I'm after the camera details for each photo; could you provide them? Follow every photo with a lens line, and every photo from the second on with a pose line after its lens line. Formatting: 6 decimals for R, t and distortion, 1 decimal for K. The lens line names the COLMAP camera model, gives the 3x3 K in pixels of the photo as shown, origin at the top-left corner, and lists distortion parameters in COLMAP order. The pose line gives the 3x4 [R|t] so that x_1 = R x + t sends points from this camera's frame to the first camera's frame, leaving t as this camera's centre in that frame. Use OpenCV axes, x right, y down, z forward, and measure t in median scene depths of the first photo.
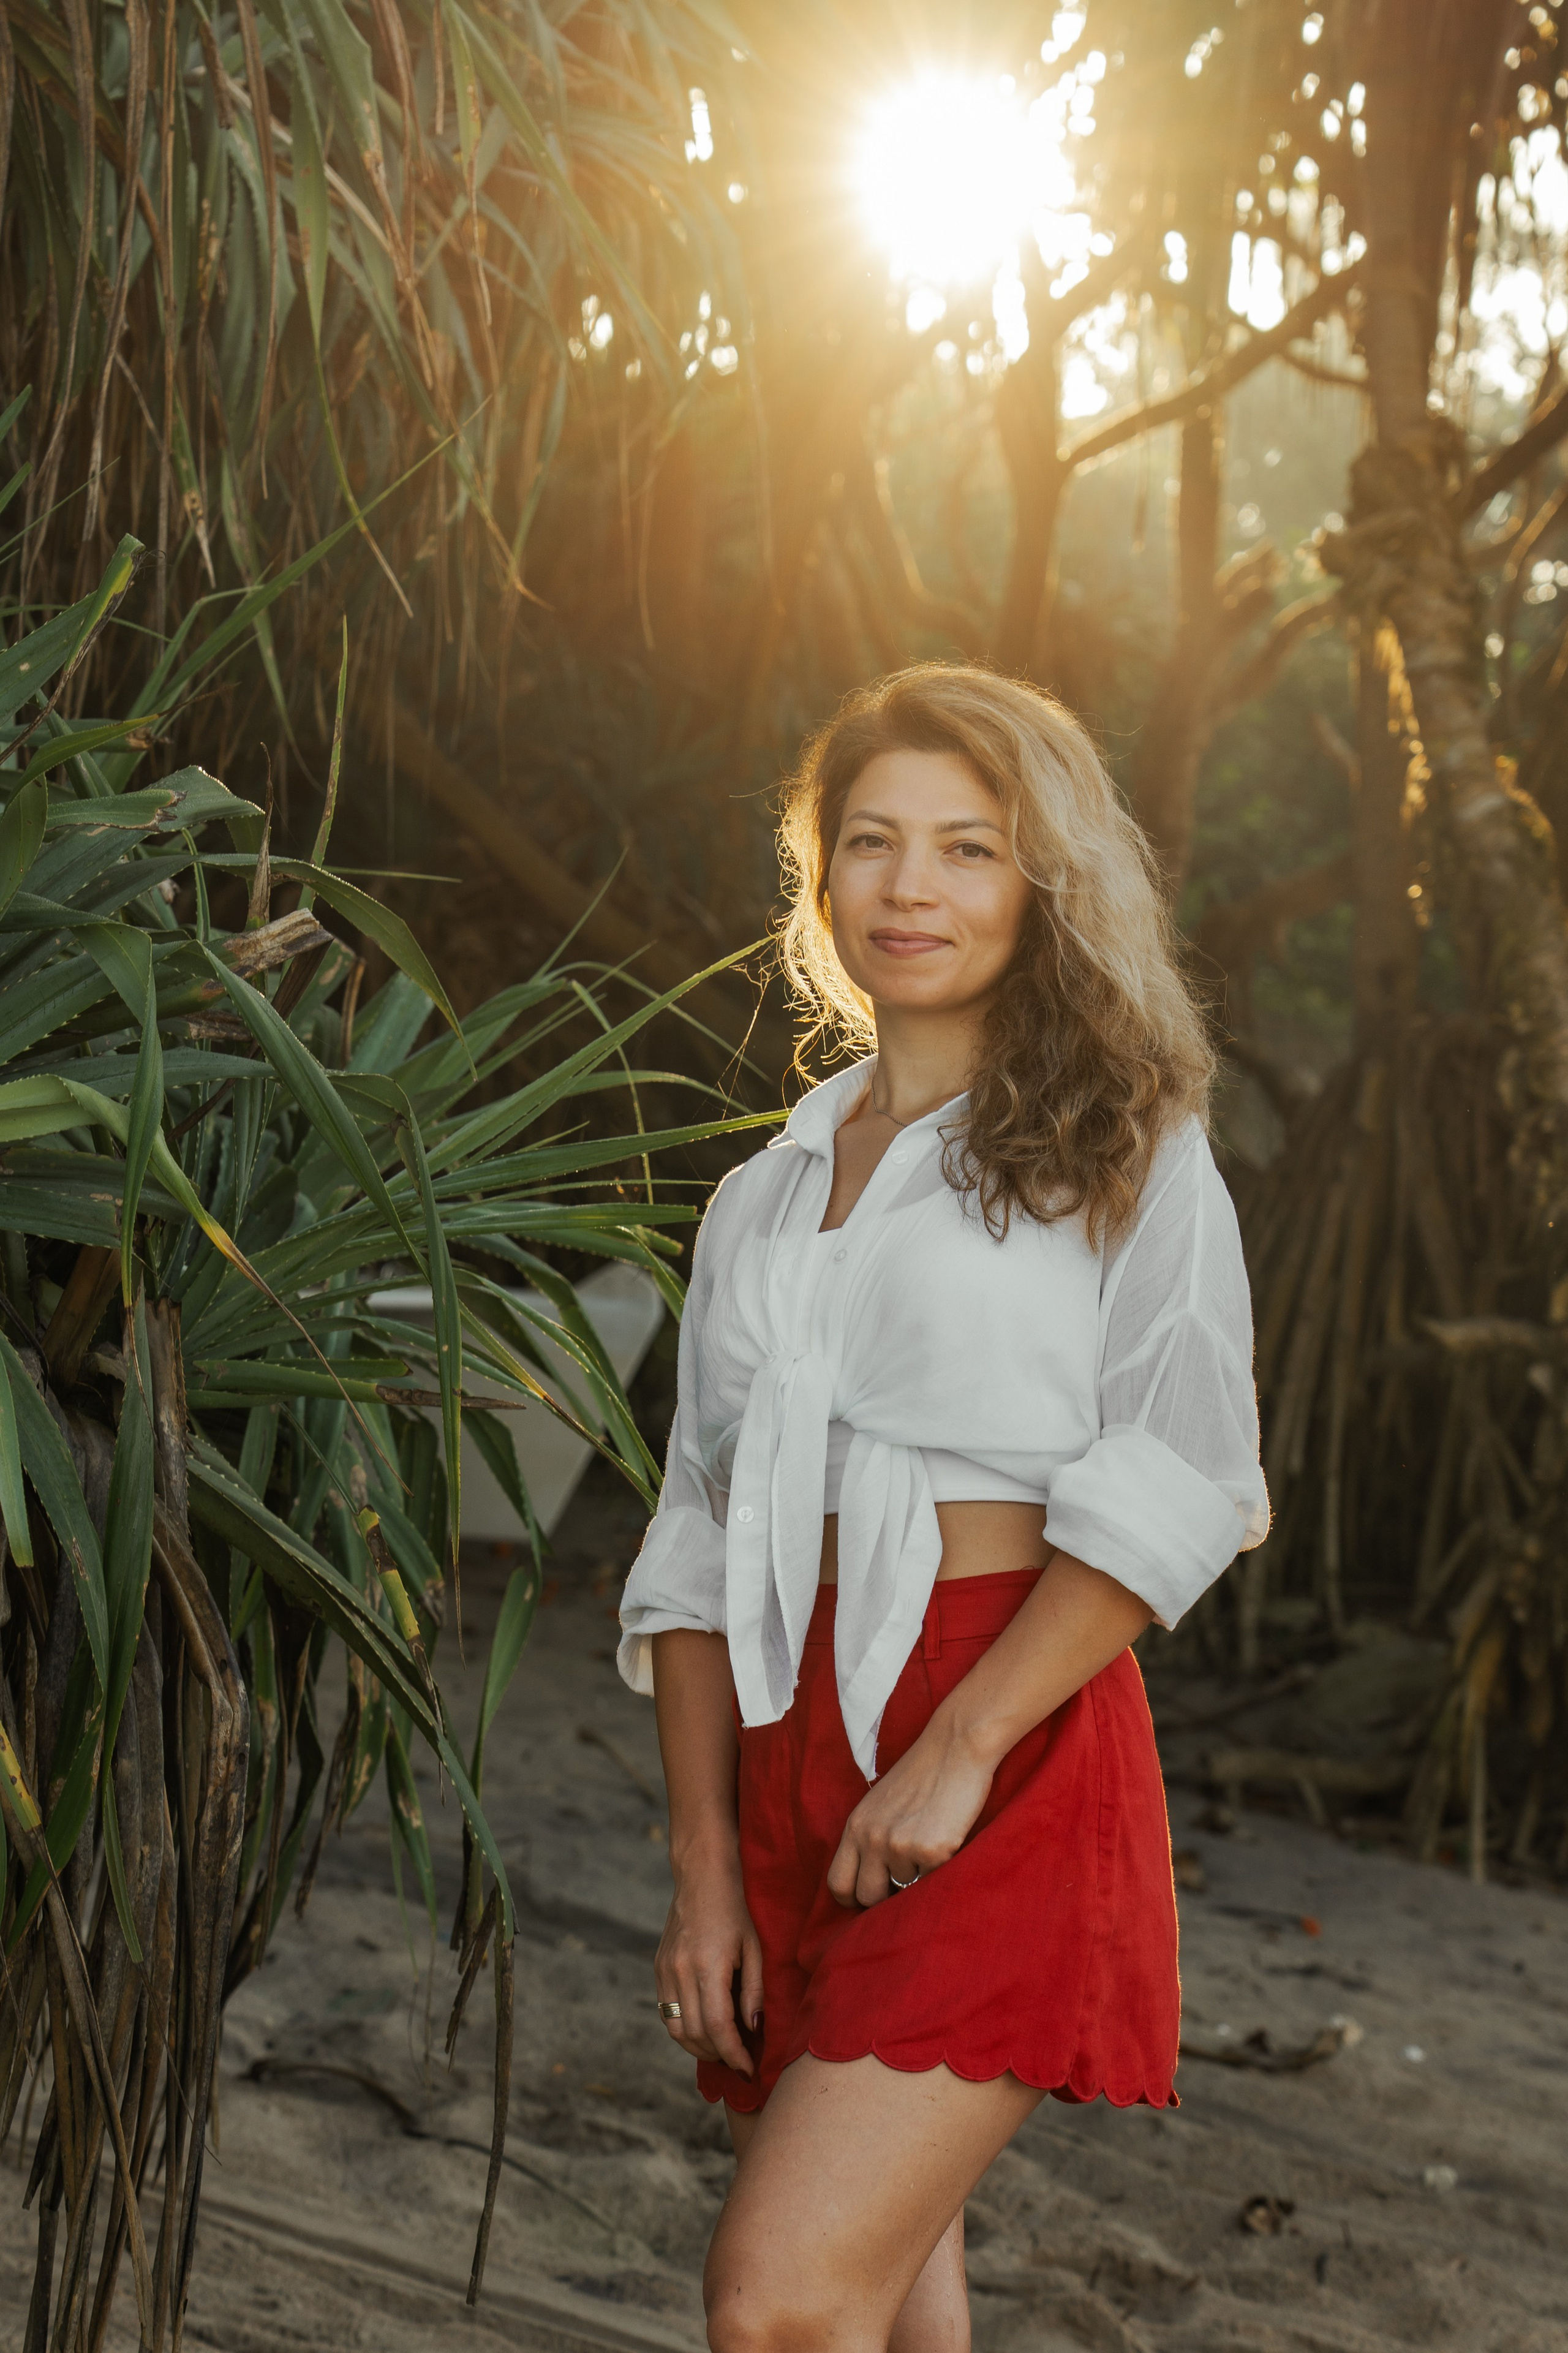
lens RADIAL K [[6682.9, 0, 784.0], [0, 6682.9, 1176.5], [0, 0, 1]] dist [-0.027476, -0.224553]
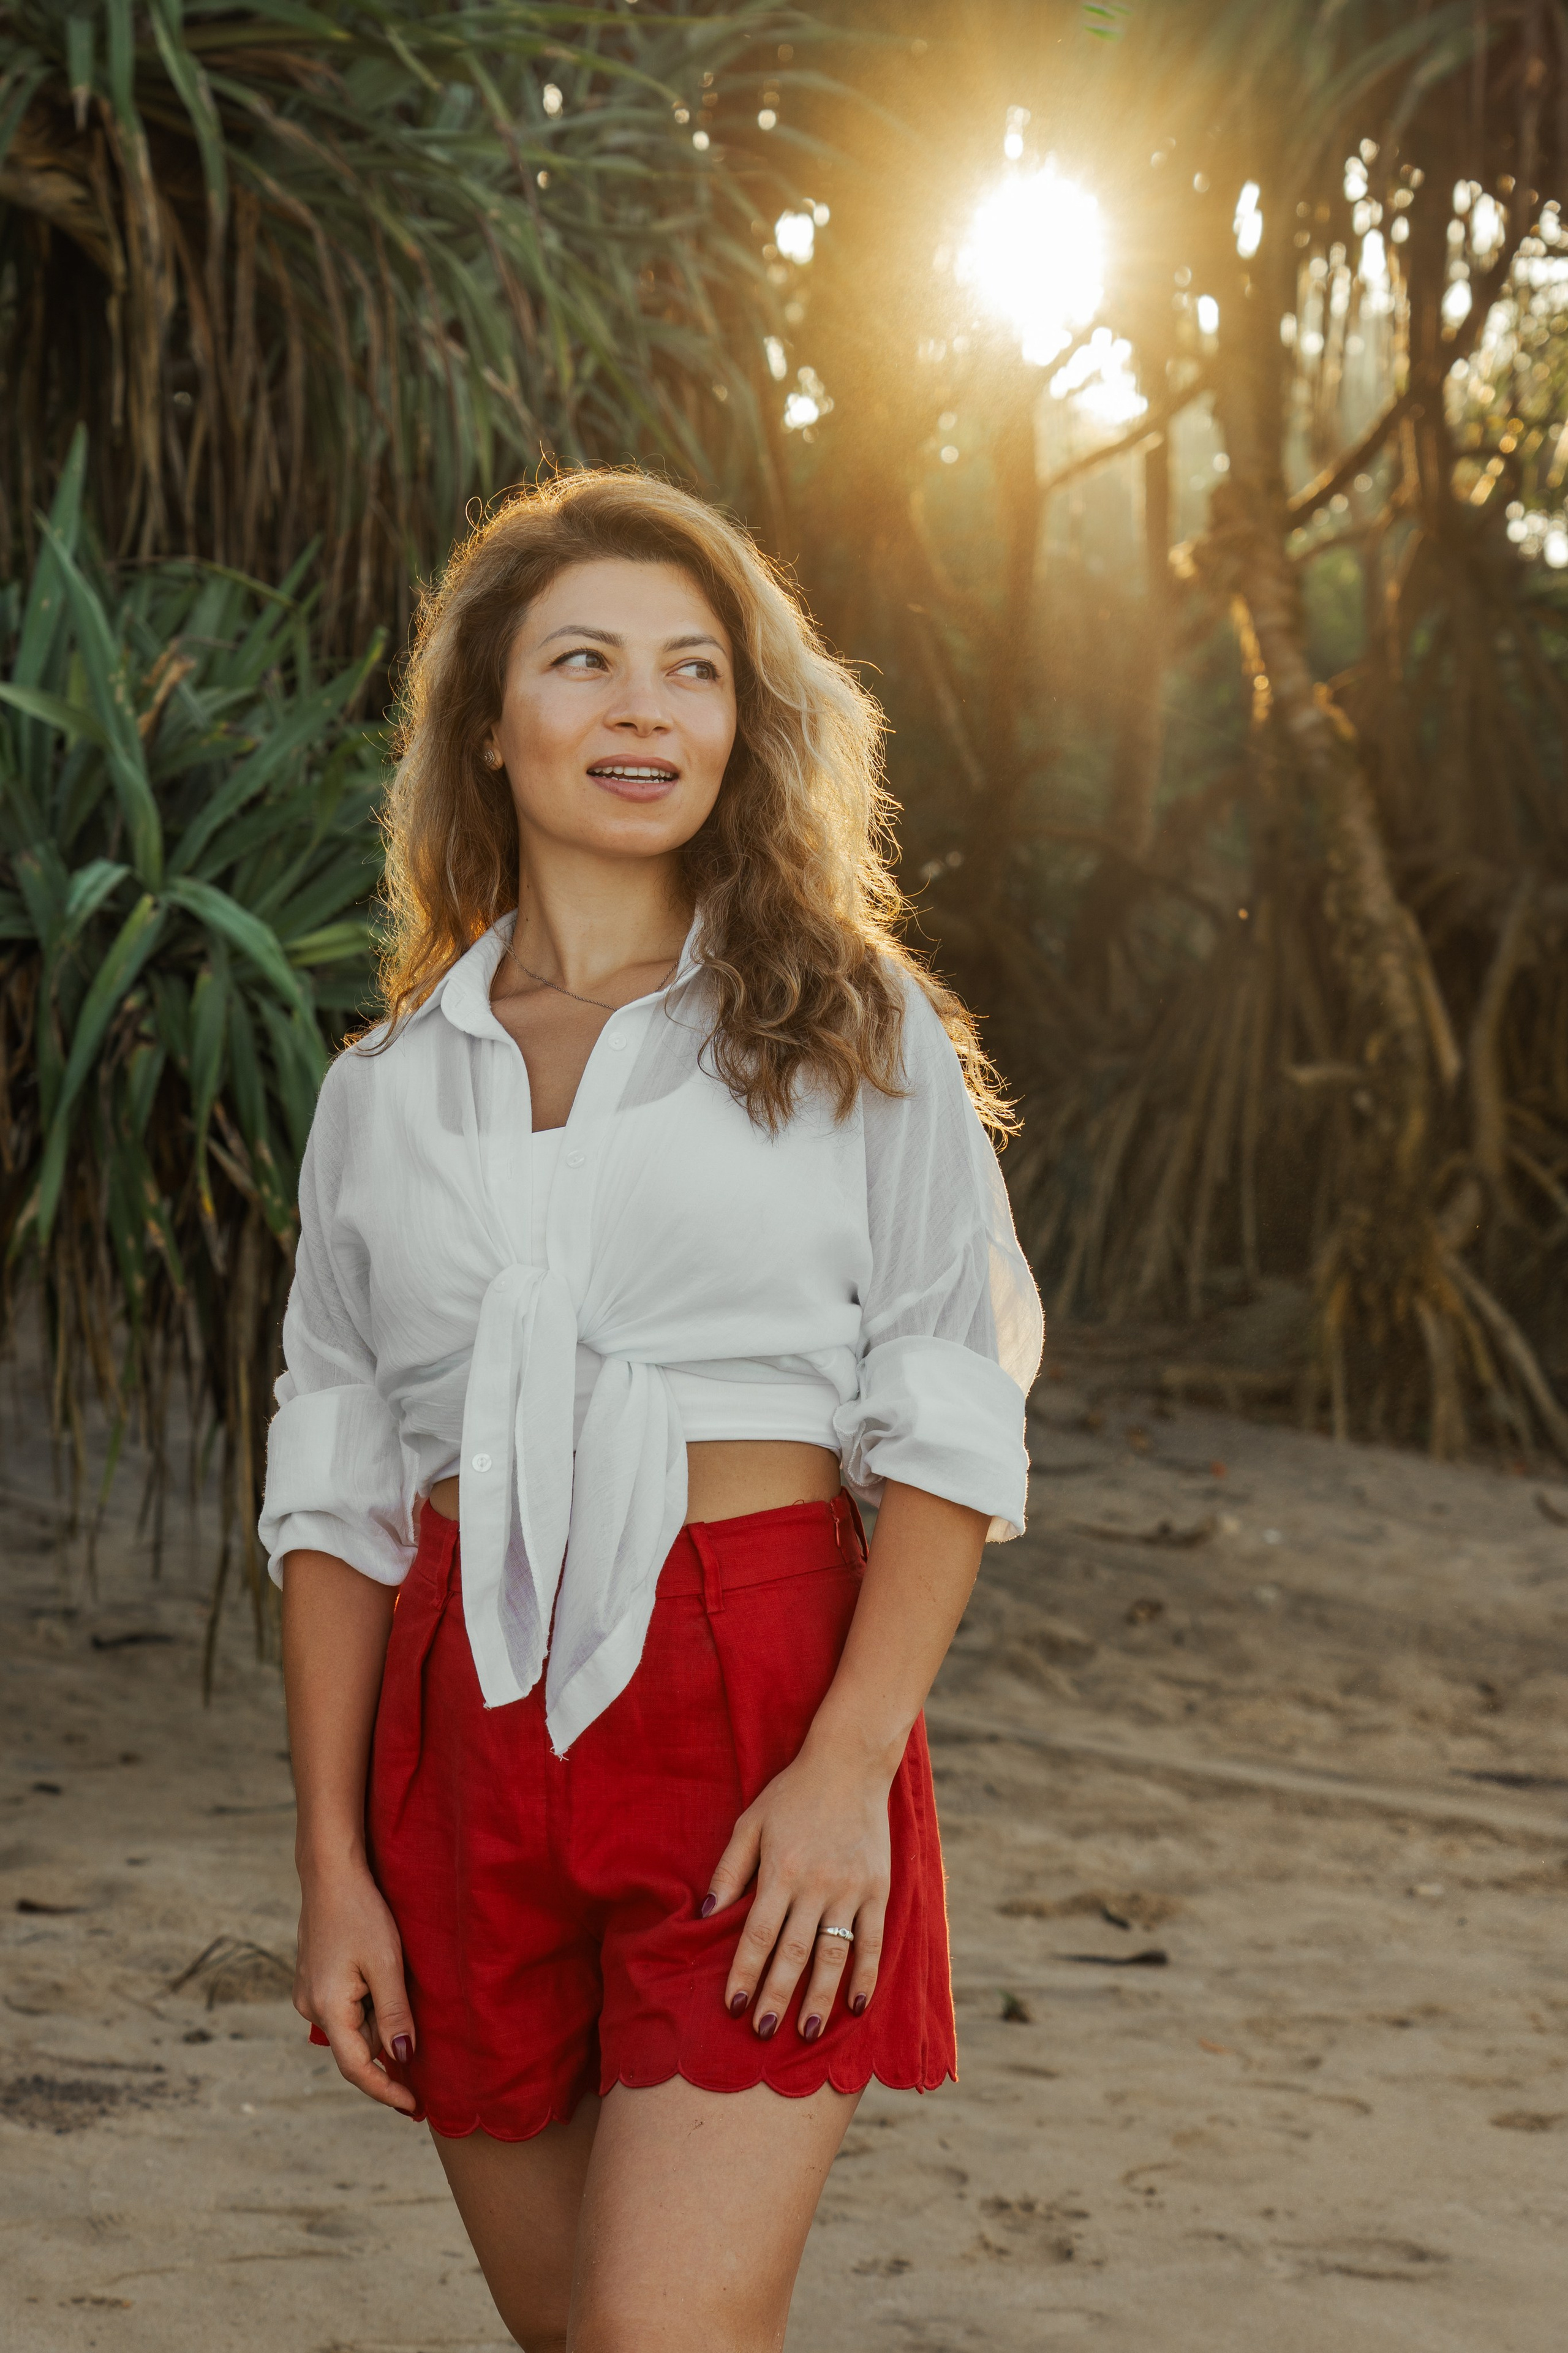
lens RADIAL K [[5618.1, 0, 784.0], [0, 5618.1, 1176.5], [0, 0, 1]] dist [0.039558, 0.159038]
pose [[0.998189, -0.047592, -0.036788, 0.040378], [0.048457, 0.998561, 0.022979, 0.016069], [0.035641, -0.024720, 0.999059, -0.351447]]
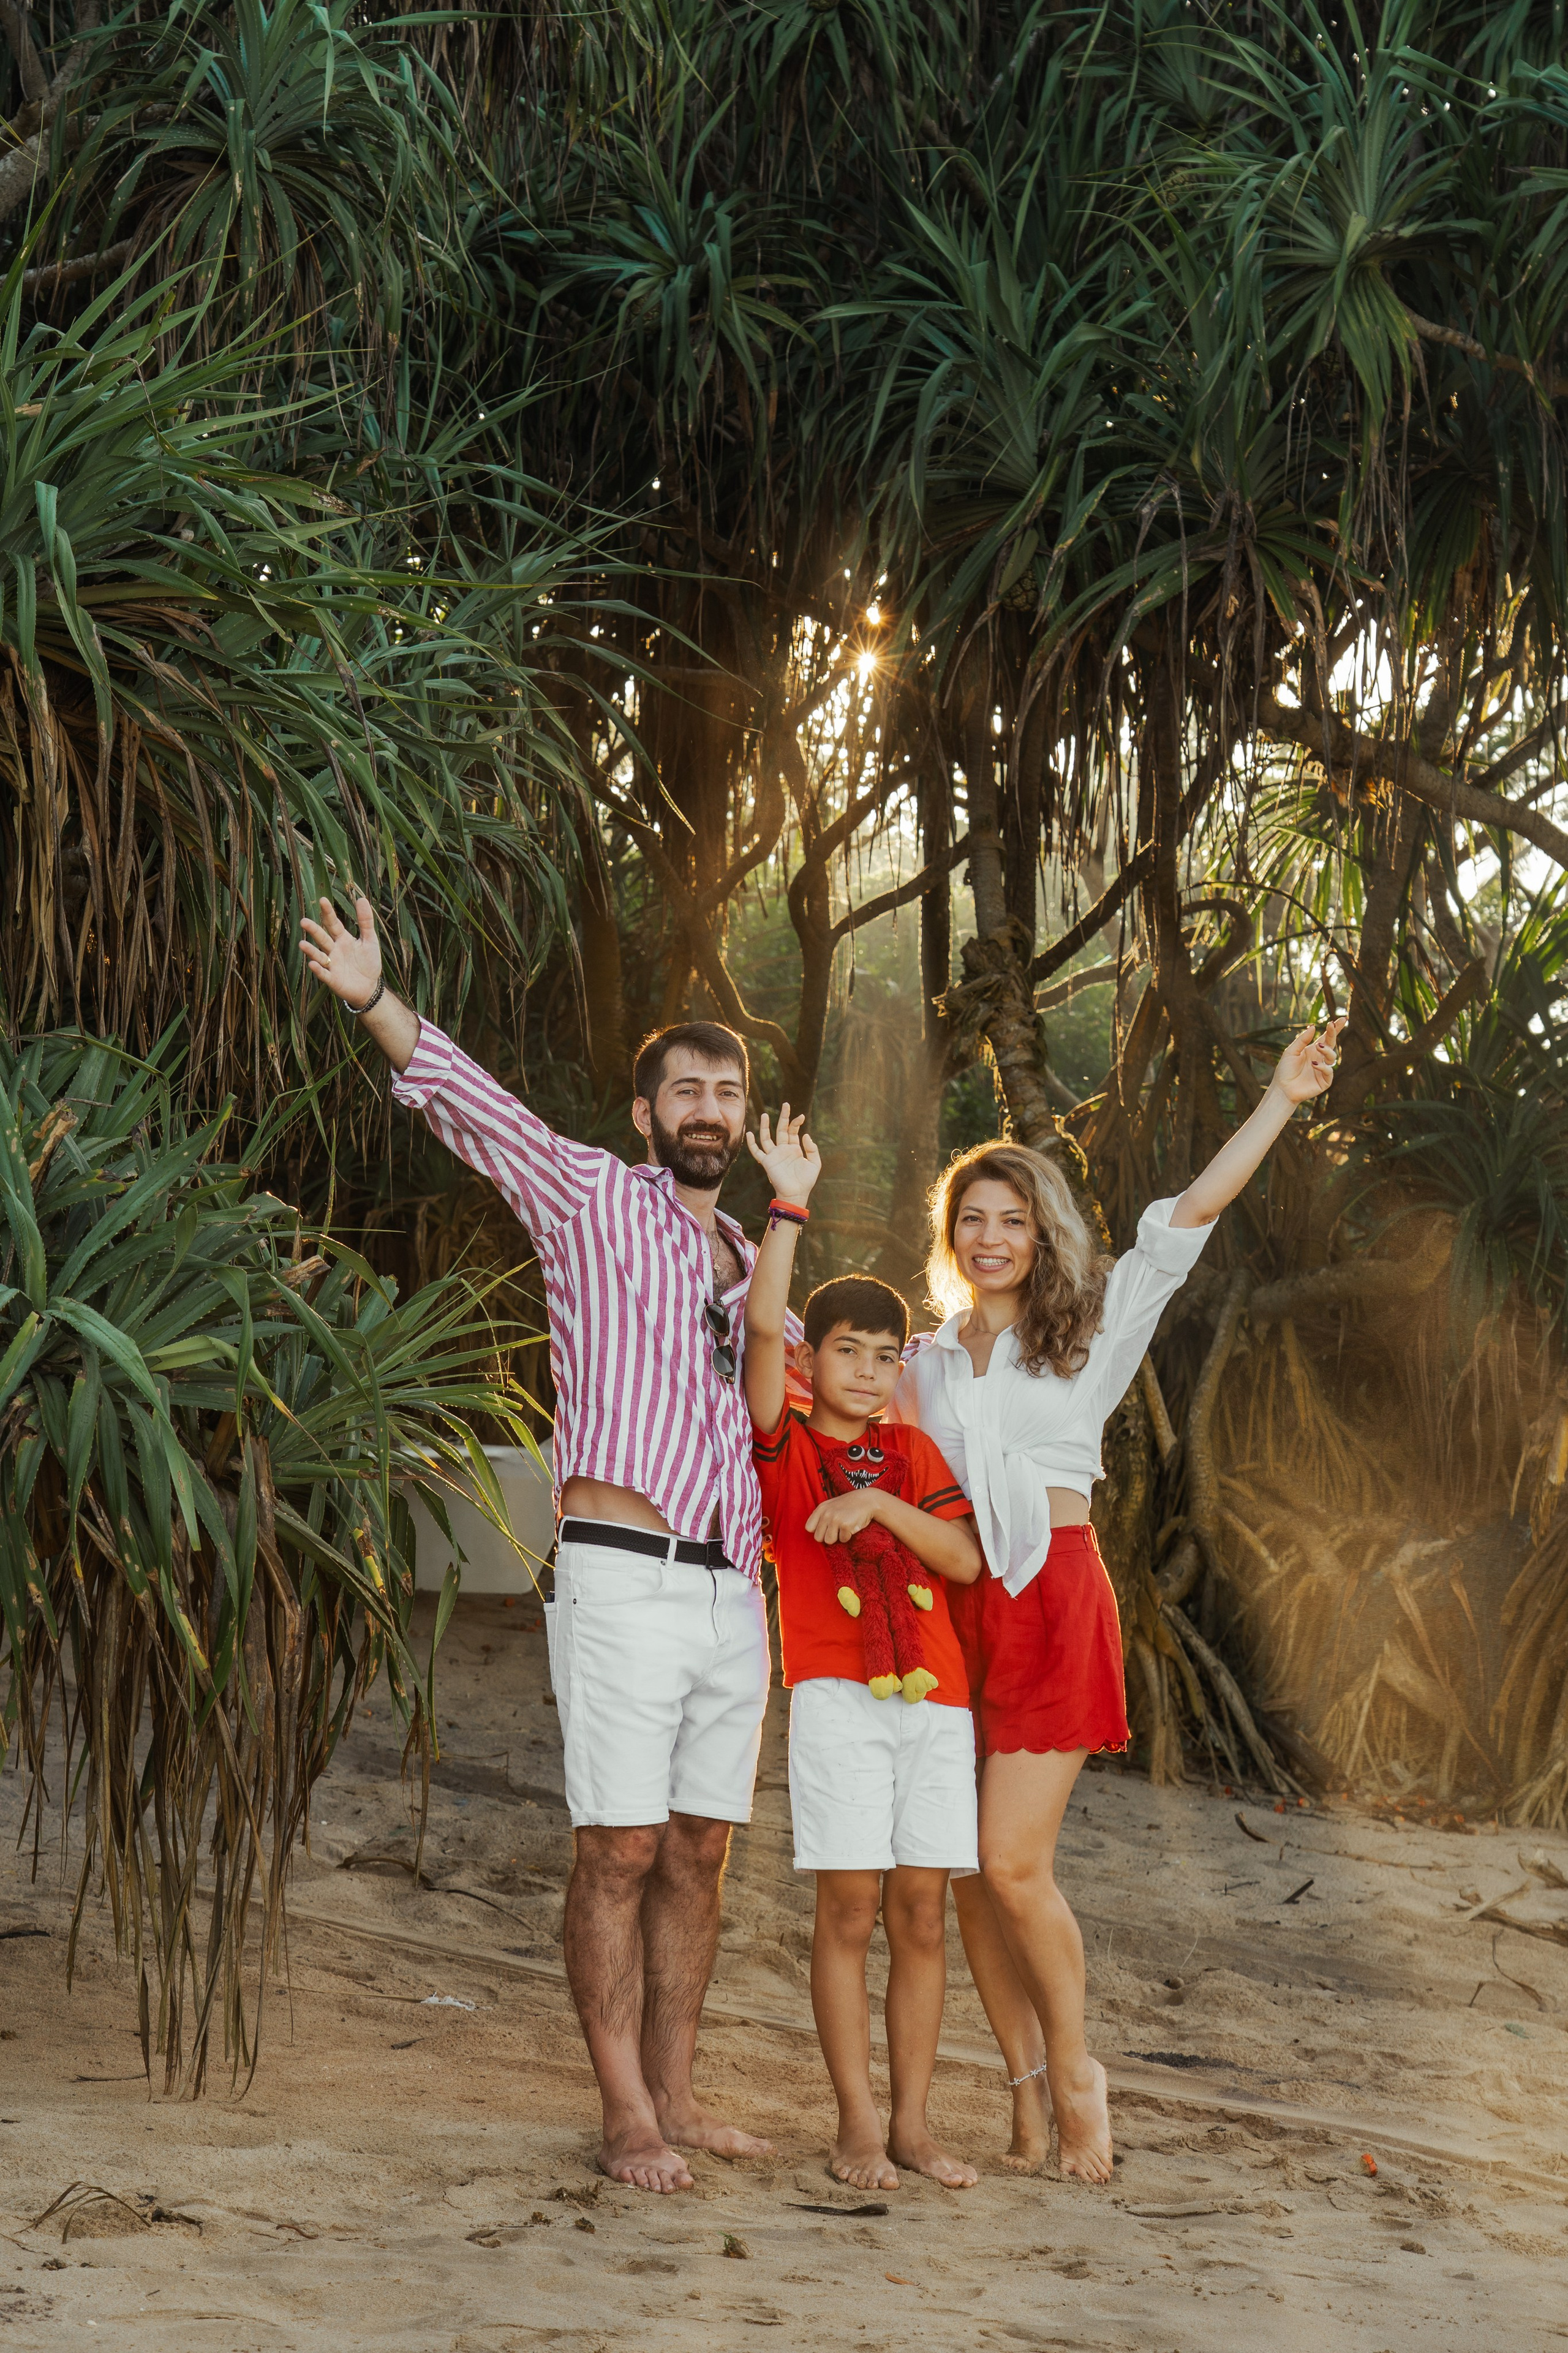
lens RADIAL K [[5167.5, 0, 743.8], [0, 5167.5, 1179.4], [0, 0, 1]] dist [0.058029, 0.174154]
pose [[0.999088, -0.039792, -0.015516, 0.063674], [0.039155, 0.998457, -0.039372, 0.005037], [0.017059, 0.038728, 0.999104, -0.464072]]
